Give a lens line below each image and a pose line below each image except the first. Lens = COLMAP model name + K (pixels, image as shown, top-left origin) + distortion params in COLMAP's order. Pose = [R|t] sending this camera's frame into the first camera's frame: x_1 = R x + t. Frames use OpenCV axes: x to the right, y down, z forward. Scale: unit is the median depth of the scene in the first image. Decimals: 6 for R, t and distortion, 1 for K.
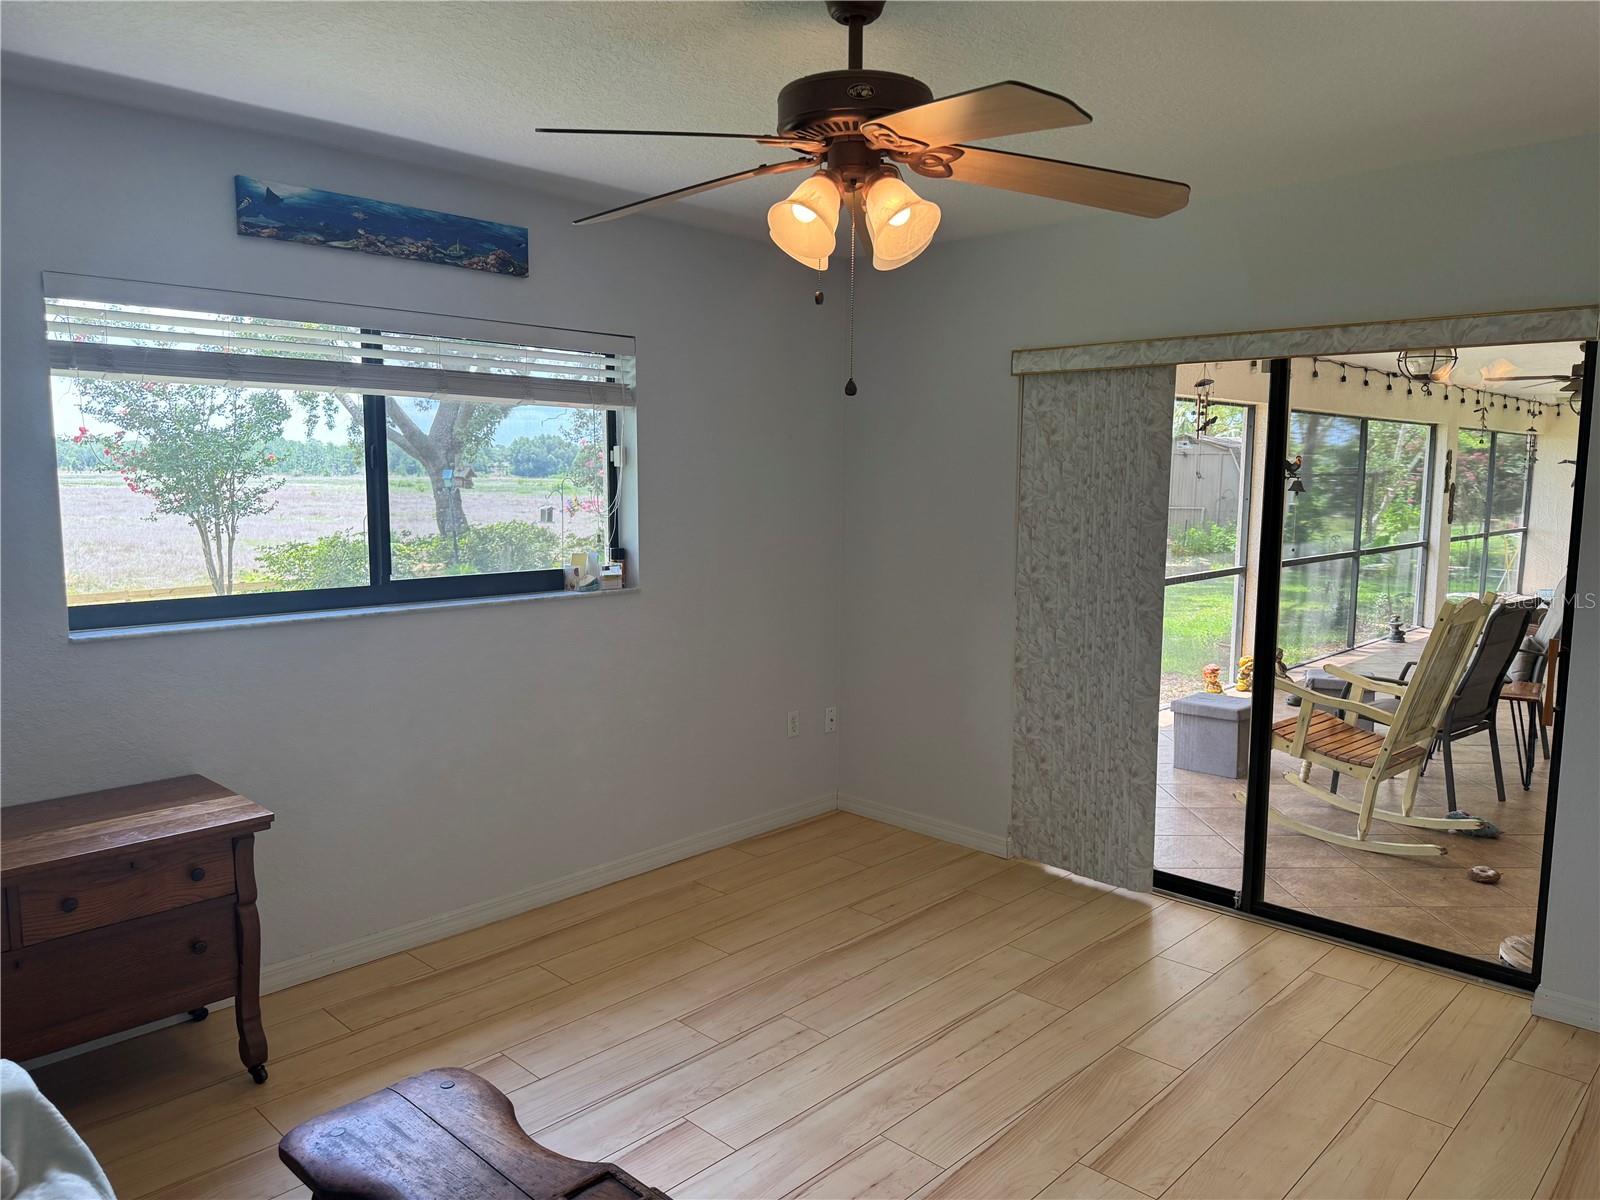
lens RADIAL K [[1155.0, 0, 800.0], [0, 1155.0, 600.0], [0, 0, 1]] dist [0.164919, -0.181089]
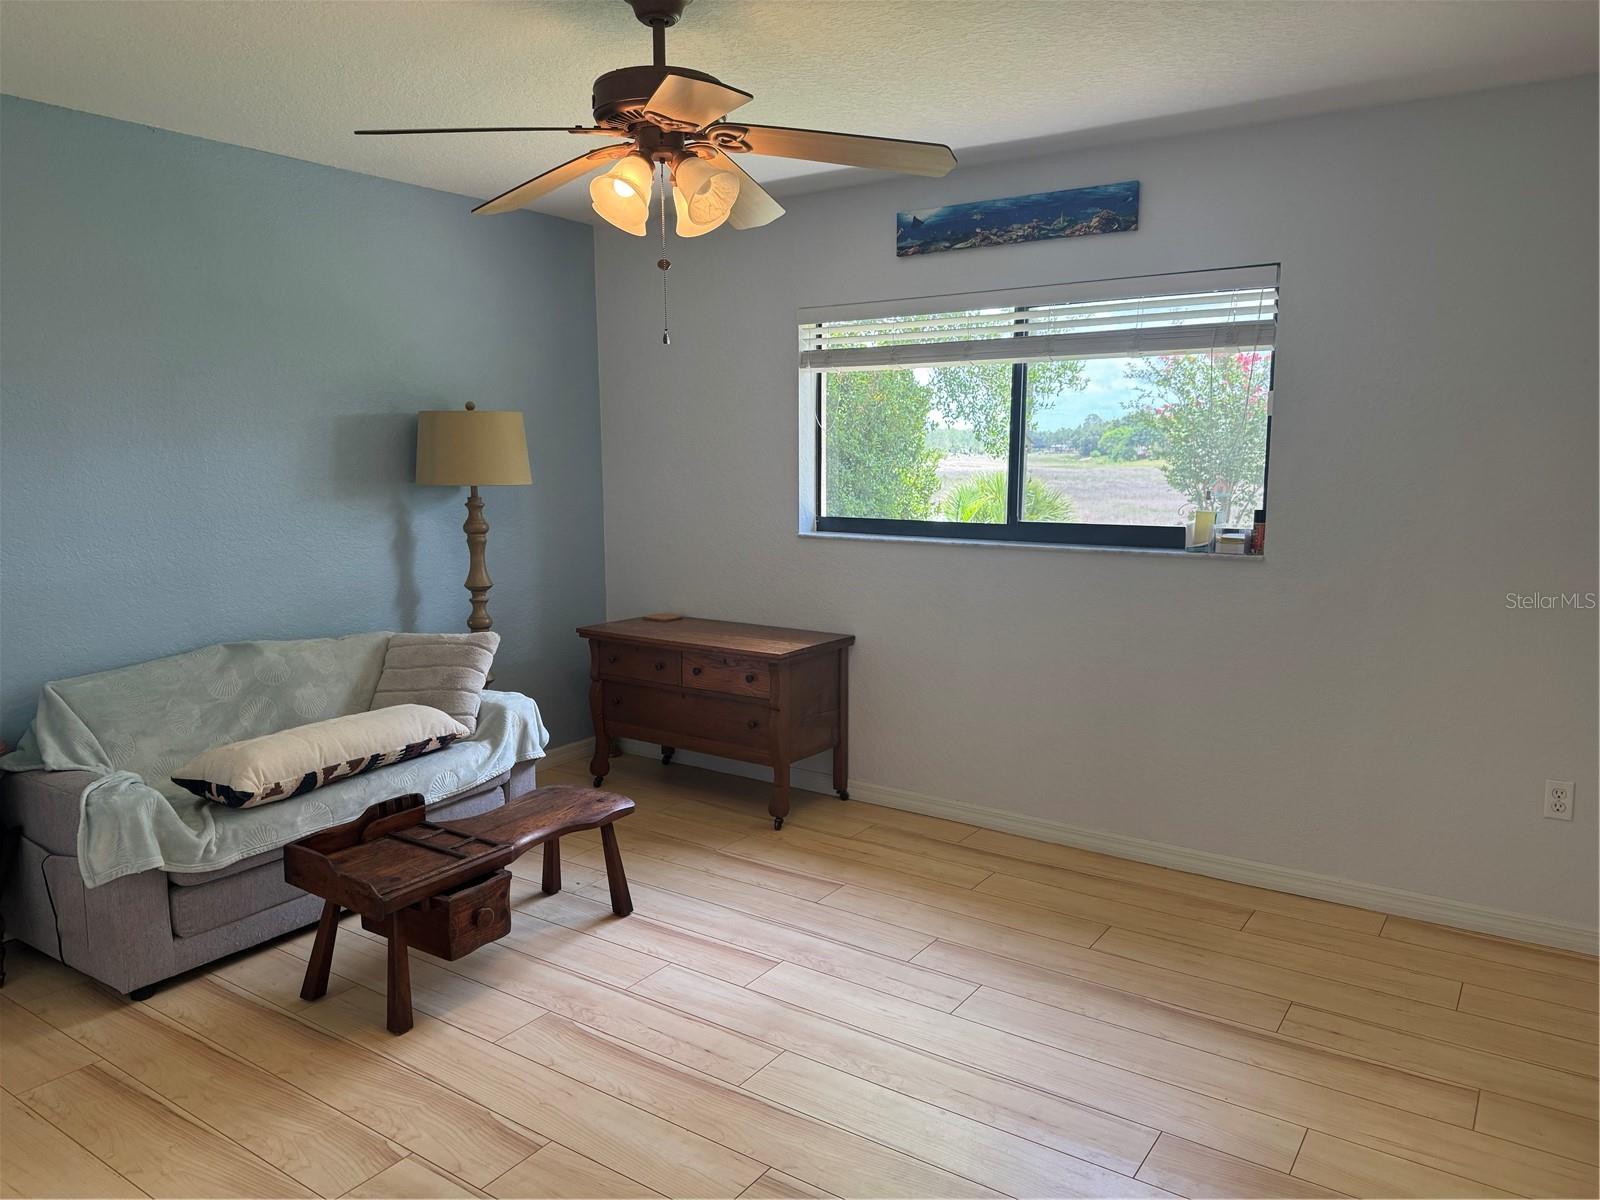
lens RADIAL K [[1155.0, 0, 800.0], [0, 1155.0, 600.0], [0, 0, 1]] dist [0.164919, -0.181089]
pose [[0.165311, 0.125717, -0.978196, 0.820788], [-0.117632, 0.987275, 0.107004, -0.039997], [0.979201, 0.097378, 0.177996, 0.627484]]
